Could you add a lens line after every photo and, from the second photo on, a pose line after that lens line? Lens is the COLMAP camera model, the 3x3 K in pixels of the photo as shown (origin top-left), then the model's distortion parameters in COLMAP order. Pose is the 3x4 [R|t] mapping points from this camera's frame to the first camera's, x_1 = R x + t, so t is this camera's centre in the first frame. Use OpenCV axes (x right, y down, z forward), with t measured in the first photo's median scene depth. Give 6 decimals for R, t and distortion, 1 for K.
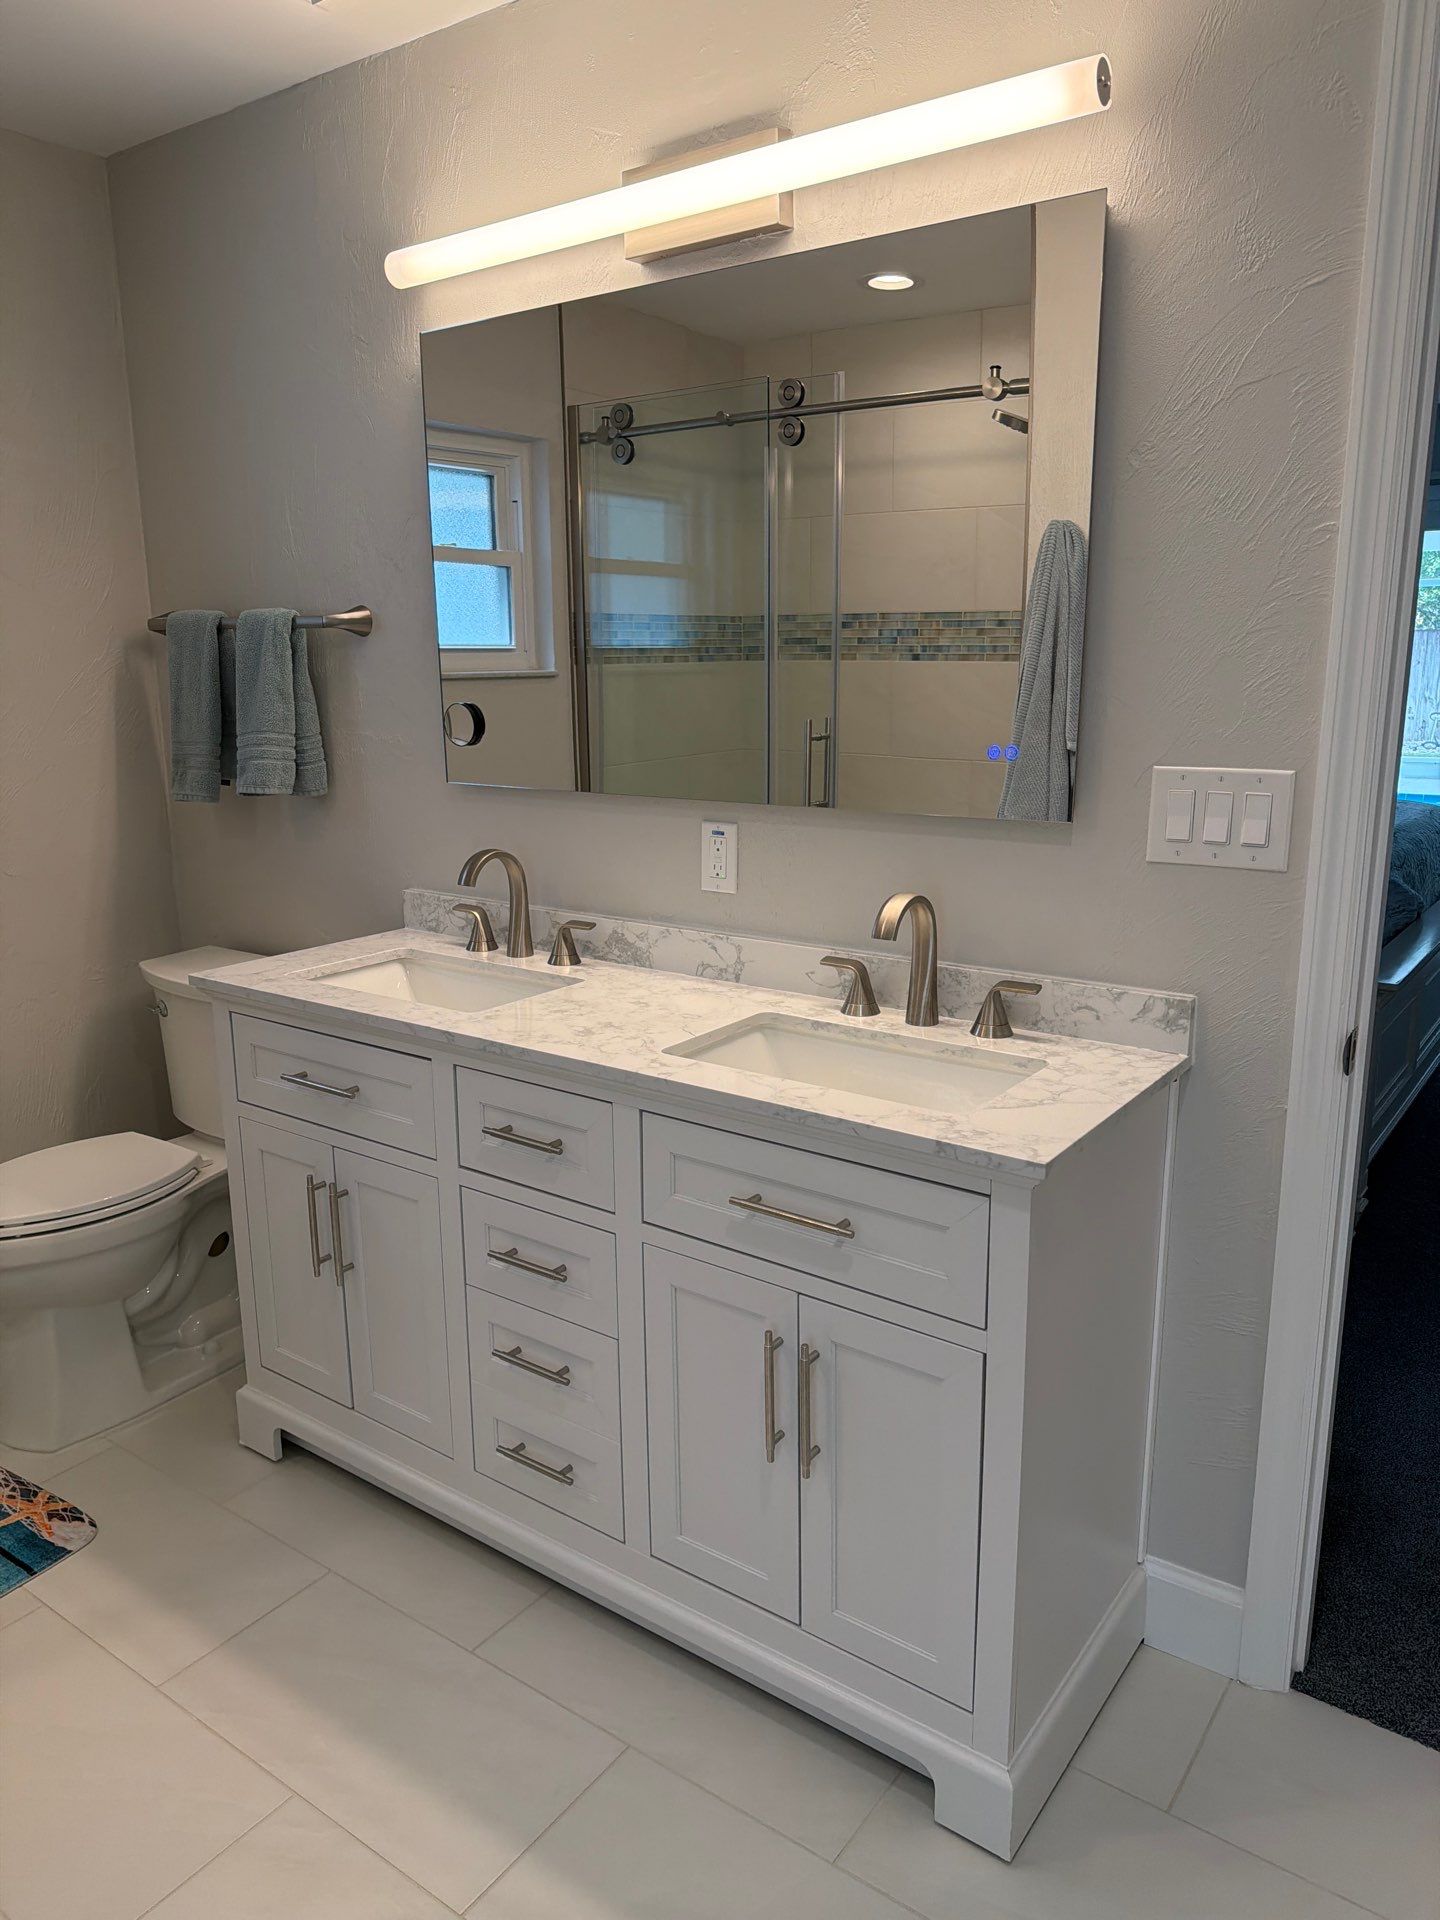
lens RADIAL K [[1339.7, 0, 725.5], [0, 1339.7, 964.9], [0, 0, 1]] dist [0.185525, -0.397051]
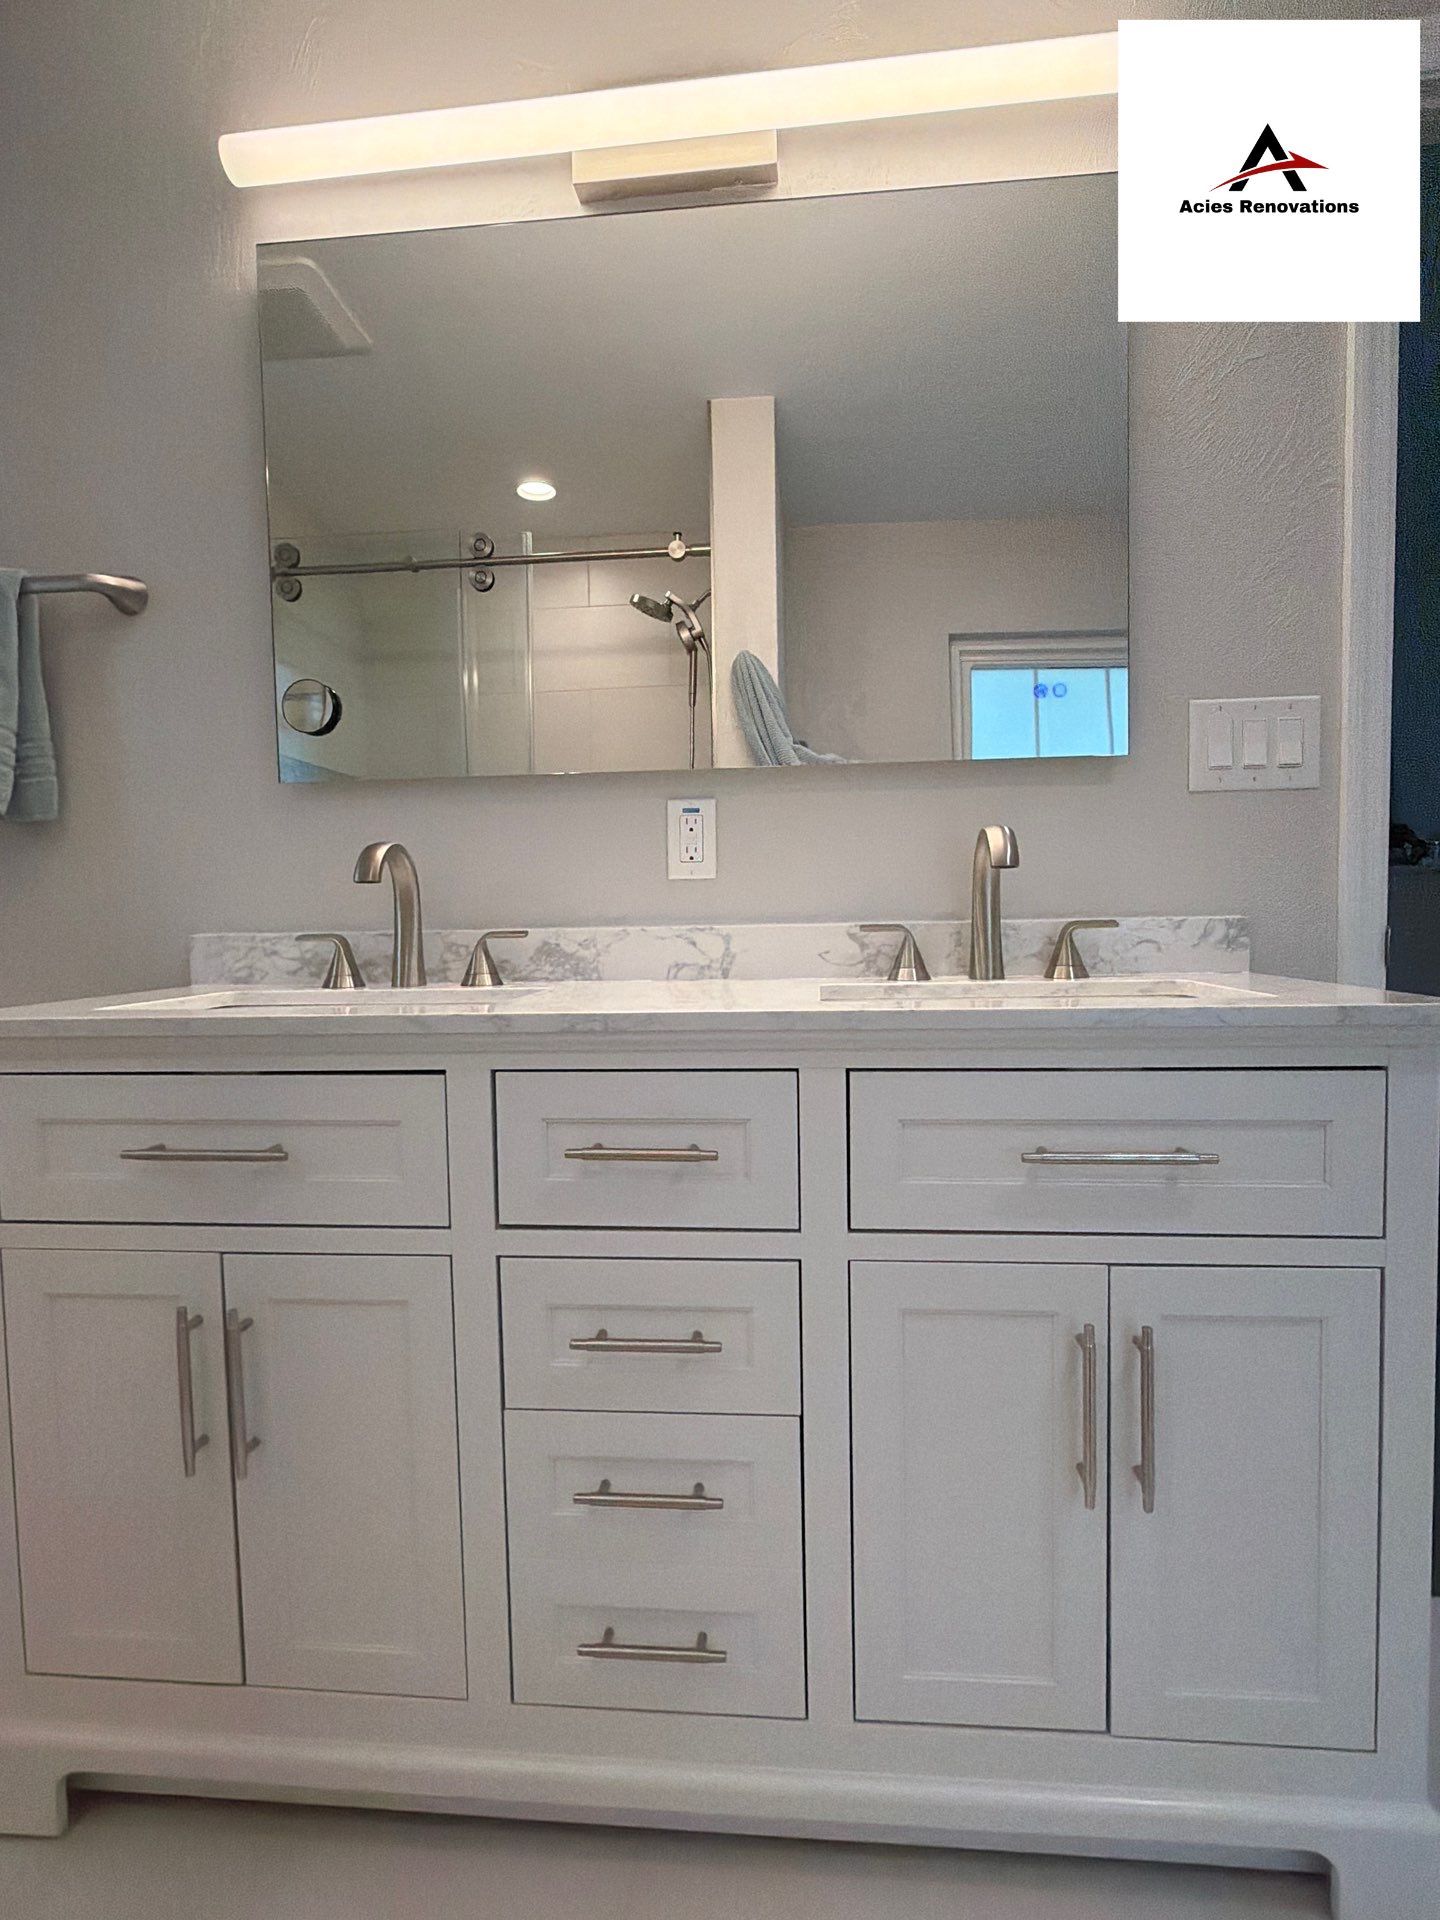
lens RADIAL K [[979.1, 0, 726.5], [0, 979.1, 968.5], [0, 0, 1]] dist [-0.001560, 0.001715]
pose [[0.856495, -0.034956, 0.514970, -0.317963], [0.128873, 0.980588, -0.147777, 0.100654], [-0.499808, 0.192936, 0.844374, 0.464164]]
